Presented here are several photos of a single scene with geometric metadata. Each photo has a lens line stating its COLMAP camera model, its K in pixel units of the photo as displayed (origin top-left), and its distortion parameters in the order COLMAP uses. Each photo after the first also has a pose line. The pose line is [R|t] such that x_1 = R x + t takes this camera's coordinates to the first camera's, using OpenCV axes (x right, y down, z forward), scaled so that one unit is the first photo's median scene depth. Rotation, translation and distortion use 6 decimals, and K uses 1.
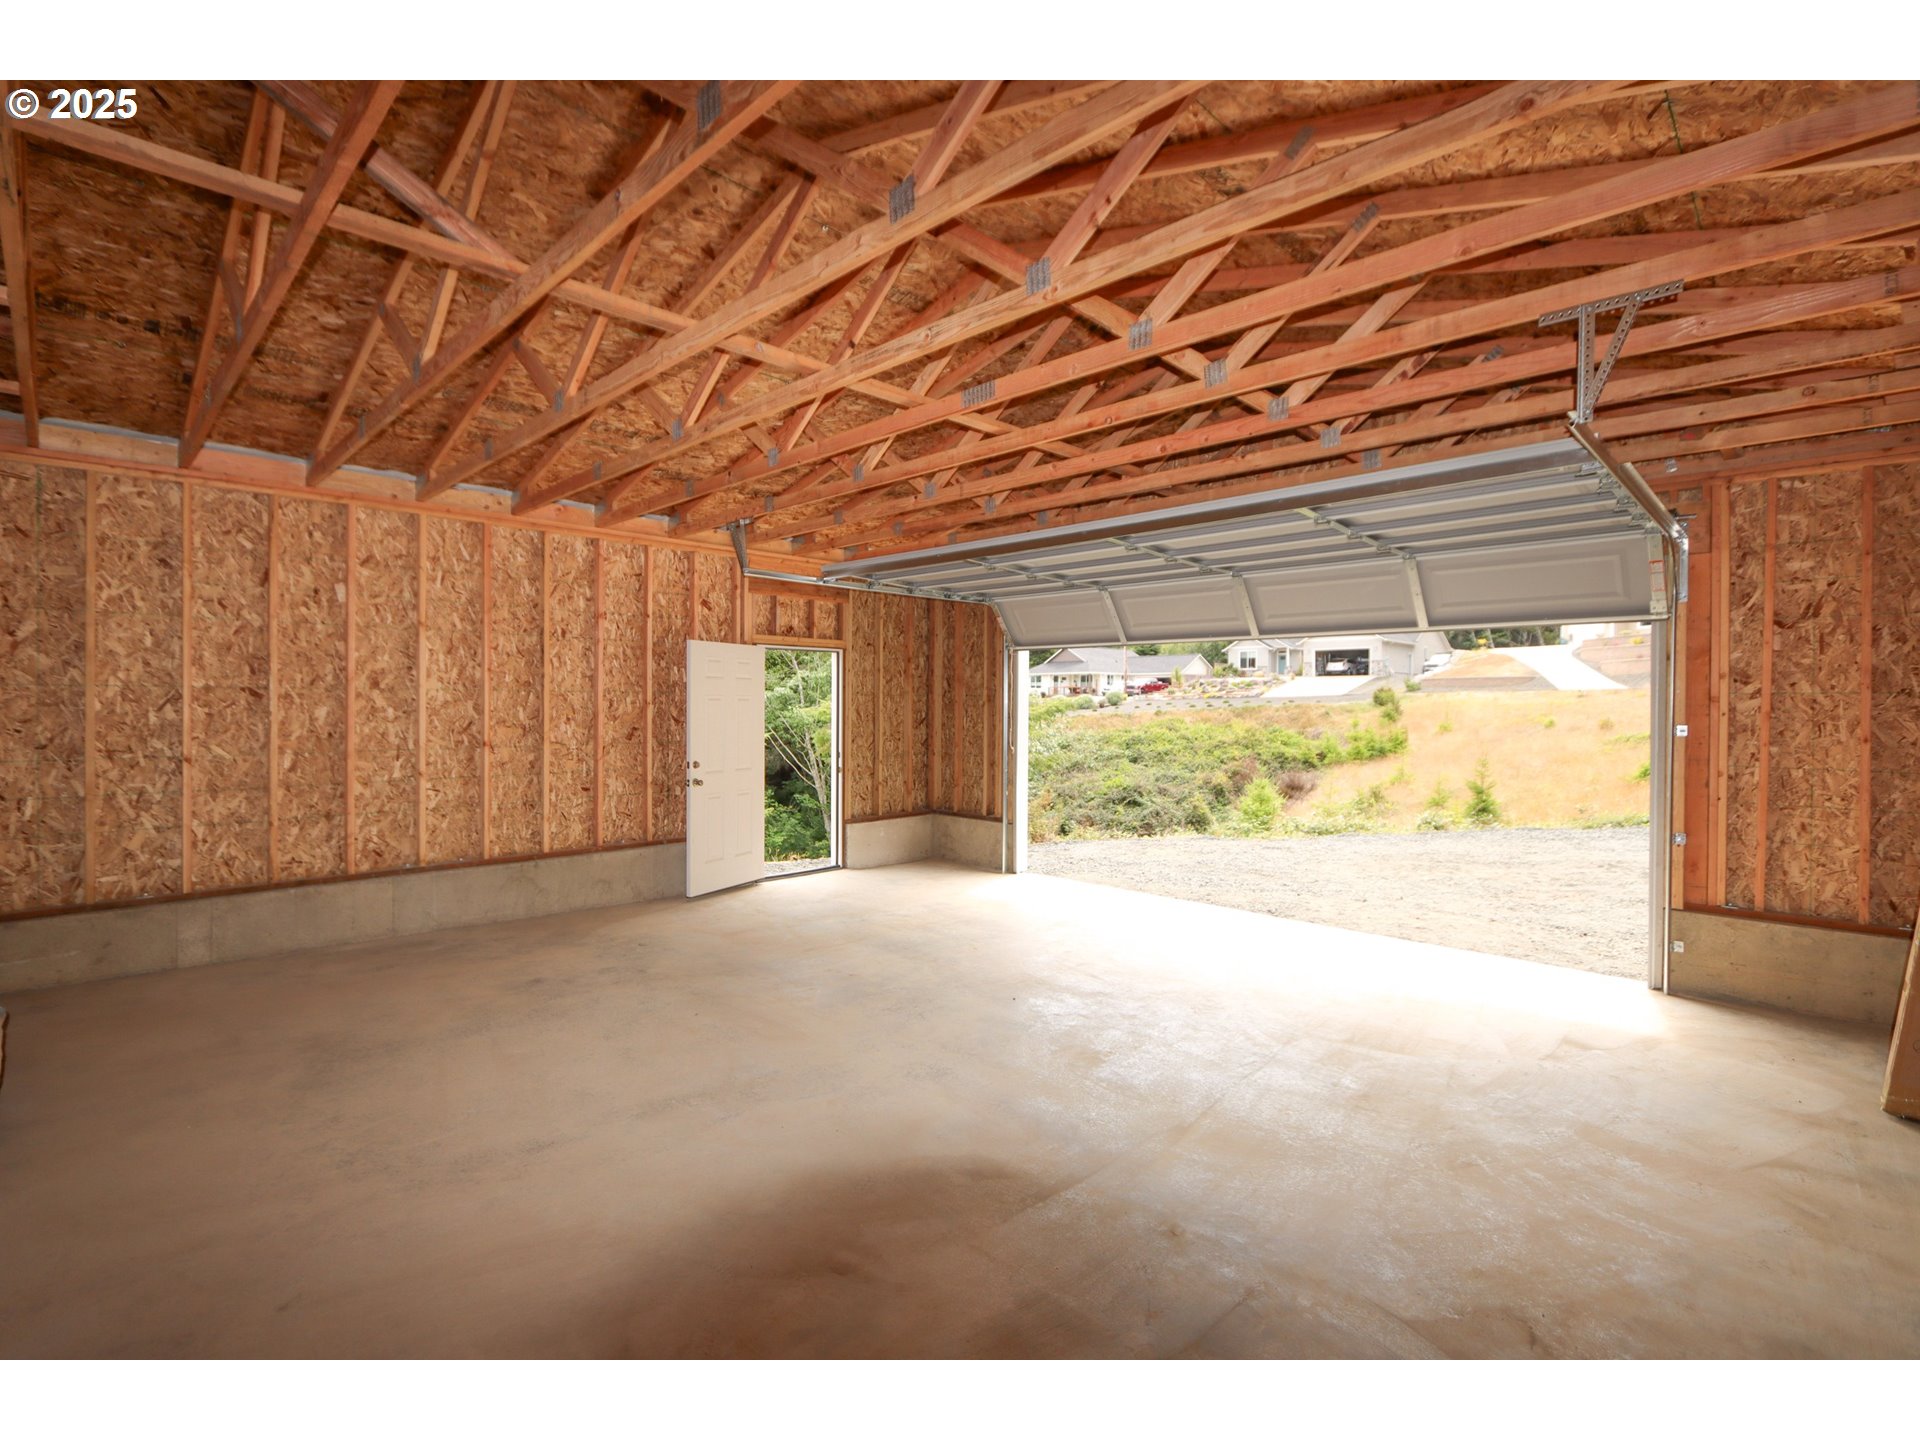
lens RADIAL K [[888.4, 0, 938.4], [0, 888.4, 714.4], [0, 0, 1]] dist [-0.000338, -0.000098]
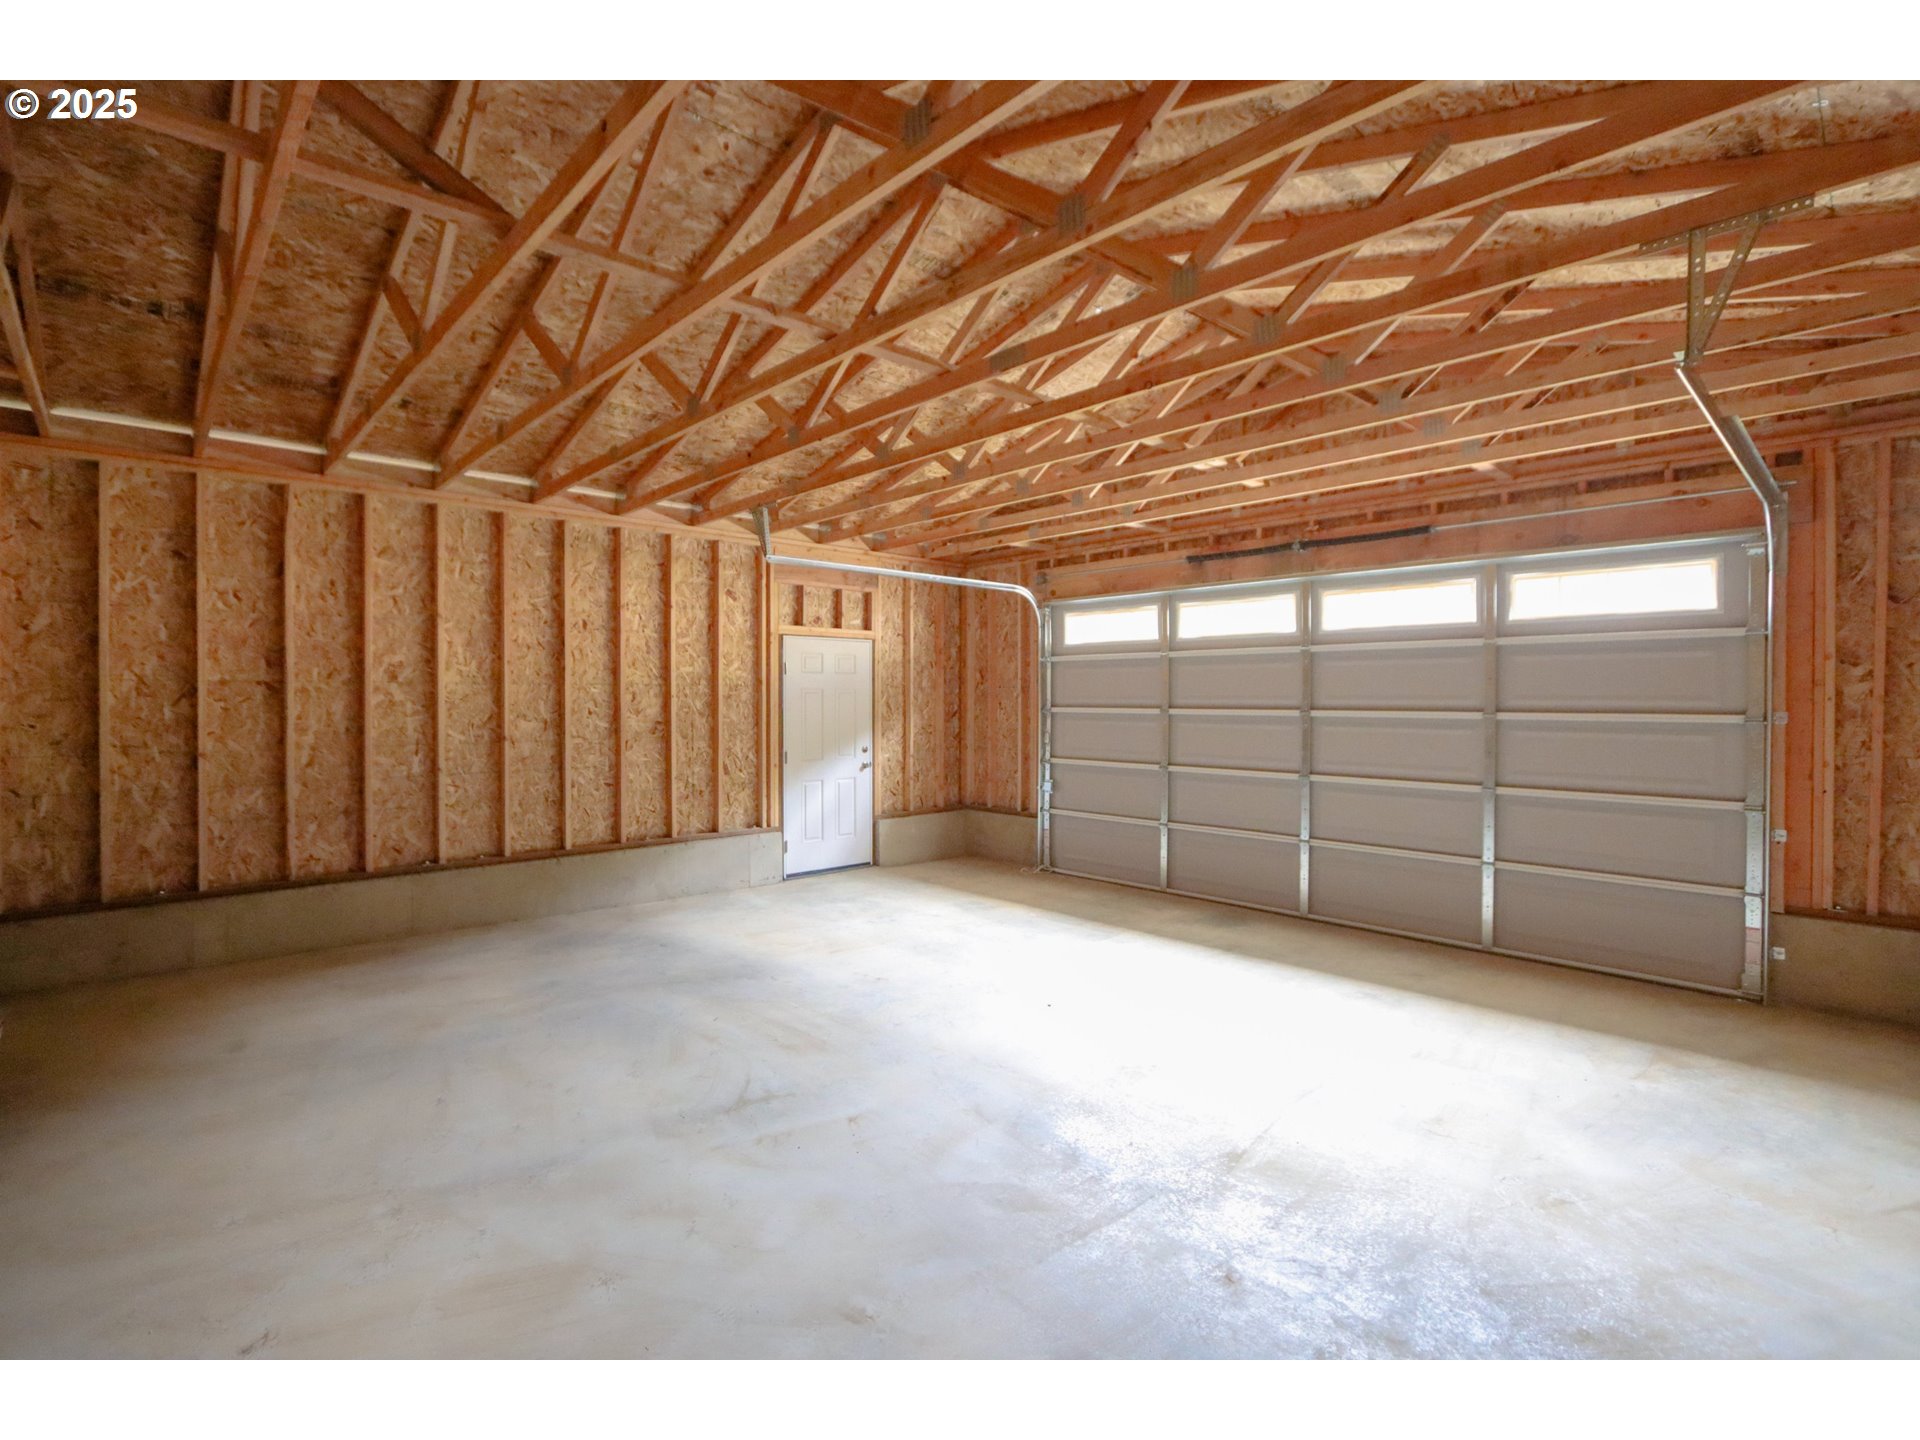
lens RADIAL K [[892.0, 0, 940.7], [0, 892.0, 709.0], [0, 0, 1]] dist [-0.001973, 0.000376]
pose [[0.999295, -0.005520, -0.037138, 0.005840], [0.005495, 0.999985, -0.000778, 0.005370], [0.037142, 0.000573, 0.999310, 0.048235]]
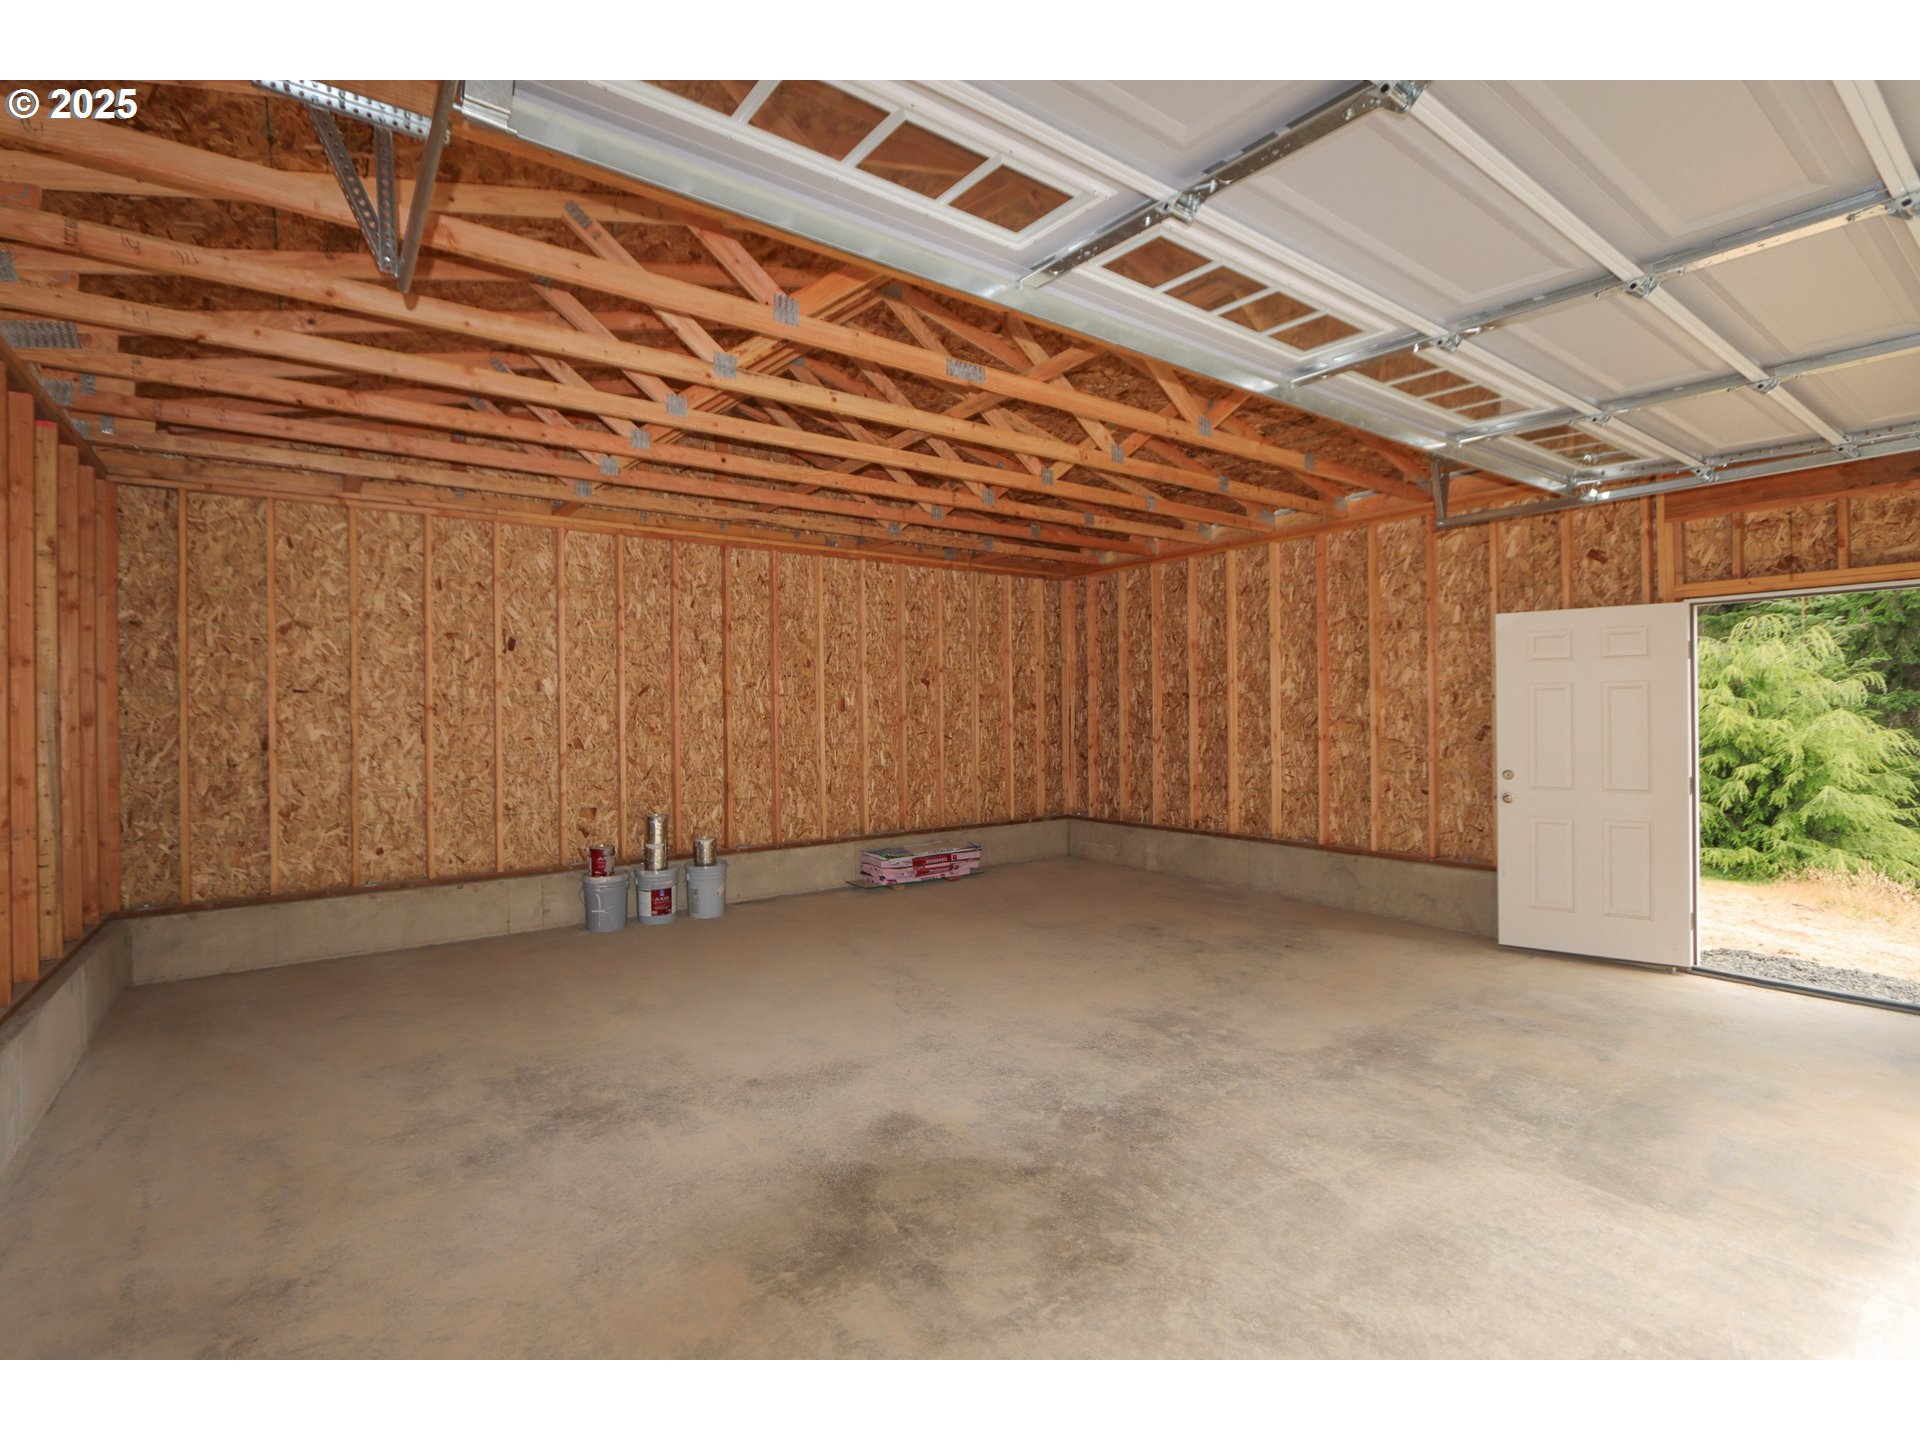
lens RADIAL K [[888.4, 0, 938.4], [0, 888.4, 714.4], [0, 0, 1]] dist [-0.000338, -0.000098]
pose [[-0.149053, -0.000296, -0.988829, 0.789494], [0.001226, 0.999999, -0.000484, 0.005495], [0.988828, -0.001285, -0.149053, 0.877974]]
